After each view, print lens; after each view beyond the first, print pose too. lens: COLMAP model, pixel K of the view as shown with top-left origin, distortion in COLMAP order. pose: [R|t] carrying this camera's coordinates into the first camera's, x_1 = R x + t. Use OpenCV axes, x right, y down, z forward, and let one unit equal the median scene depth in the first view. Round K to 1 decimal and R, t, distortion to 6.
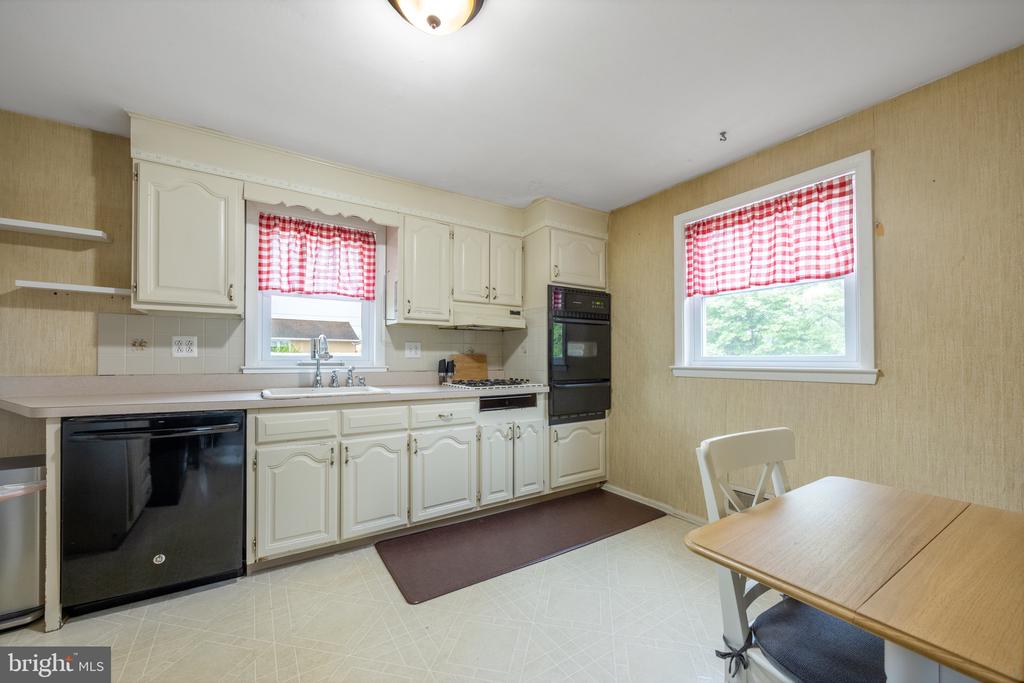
lens RADIAL K [[409.7, 0, 511.5], [0, 409.7, 360.2], [0, 0, 1]] dist [0.000635, 0.000045]
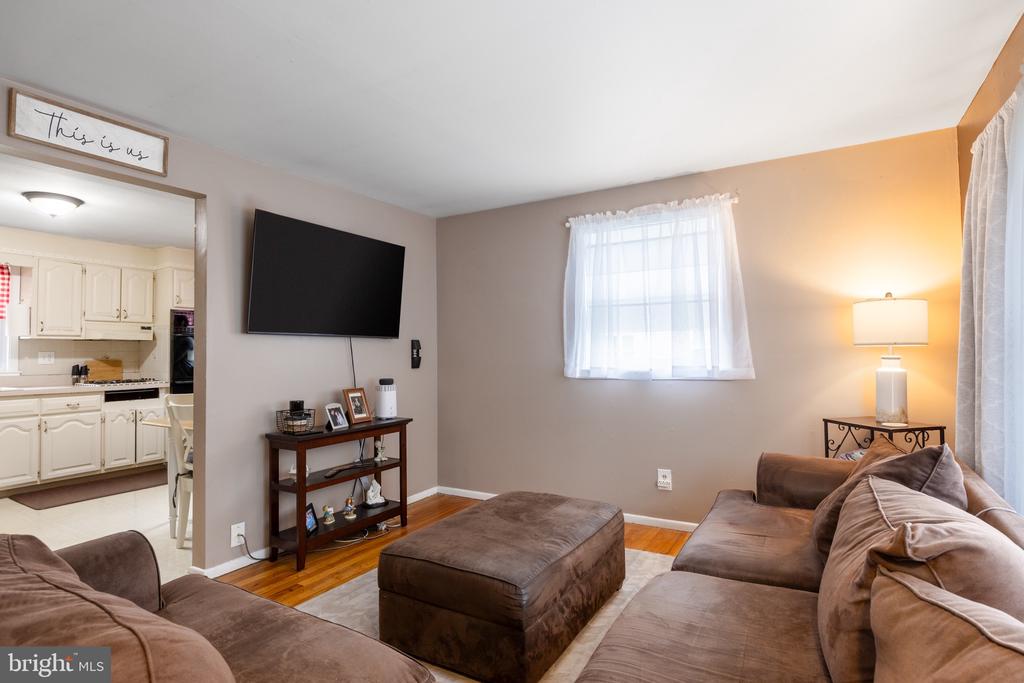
lens RADIAL K [[540.6, 0, 512.0], [0, 540.6, 341.5], [0, 0, 1]] dist [-0.006108, -0.001533]
pose [[0.902049, -0.000419, 0.431633, 0.349545], [0.011568, 0.999664, -0.023205, -0.021100], [-0.431478, 0.025925, 0.901751, -1.153409]]
